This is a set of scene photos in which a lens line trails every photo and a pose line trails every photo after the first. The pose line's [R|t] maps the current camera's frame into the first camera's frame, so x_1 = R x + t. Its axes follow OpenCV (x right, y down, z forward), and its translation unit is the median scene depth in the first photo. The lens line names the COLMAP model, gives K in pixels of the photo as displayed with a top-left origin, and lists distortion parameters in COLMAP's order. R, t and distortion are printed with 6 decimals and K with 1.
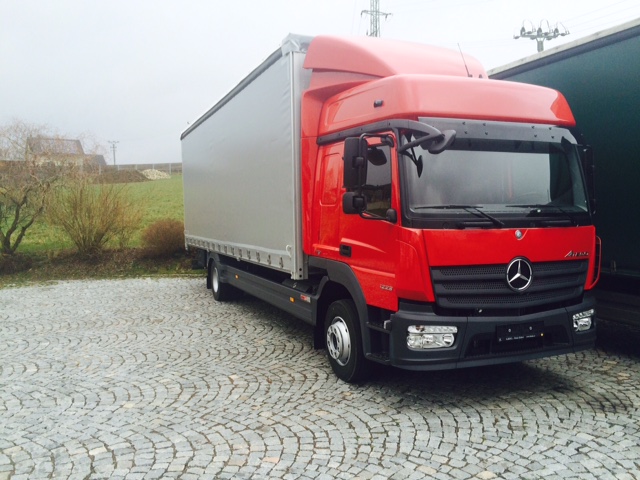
lens RADIAL K [[562.9, 0, 320.0], [0, 562.9, 240.0], [0, 0, 1]] dist [0.100580, -0.161542]
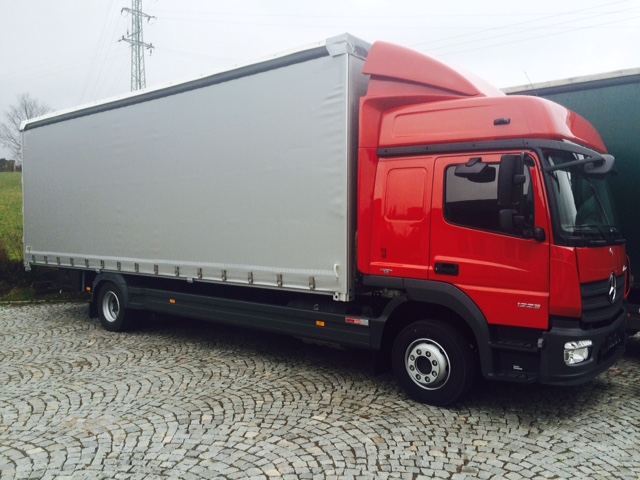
lens RADIAL K [[562.9, 0, 320.0], [0, 562.9, 240.0], [0, 0, 1]] dist [0.100580, -0.161542]
pose [[0.882043, 0.002423, 0.471162, -0.628346], [0.008111, 0.999761, -0.020324, -0.013529], [-0.471099, 0.021748, 0.881812, 0.260585]]
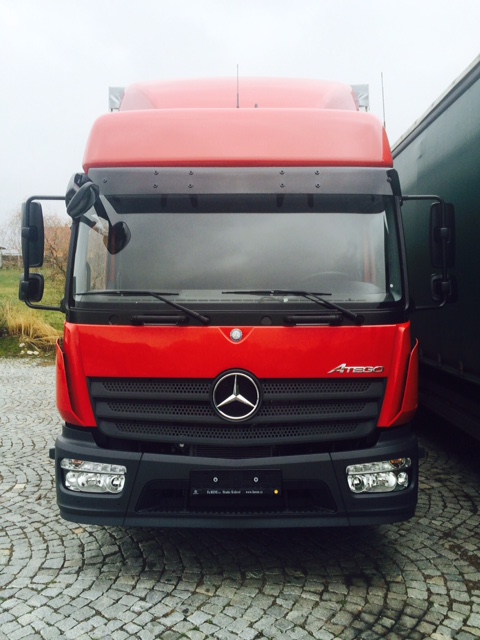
lens RADIAL K [[562.9, 0, 240.0], [0, 562.9, 320.0], [0, 0, 1]] dist [0.100580, -0.161542]
pose [[0.914863, 0.021095, -0.403213, 0.571779], [-0.025295, 0.999667, -0.005091, -0.022855], [0.402971, 0.014857, 0.915092, 0.369022]]
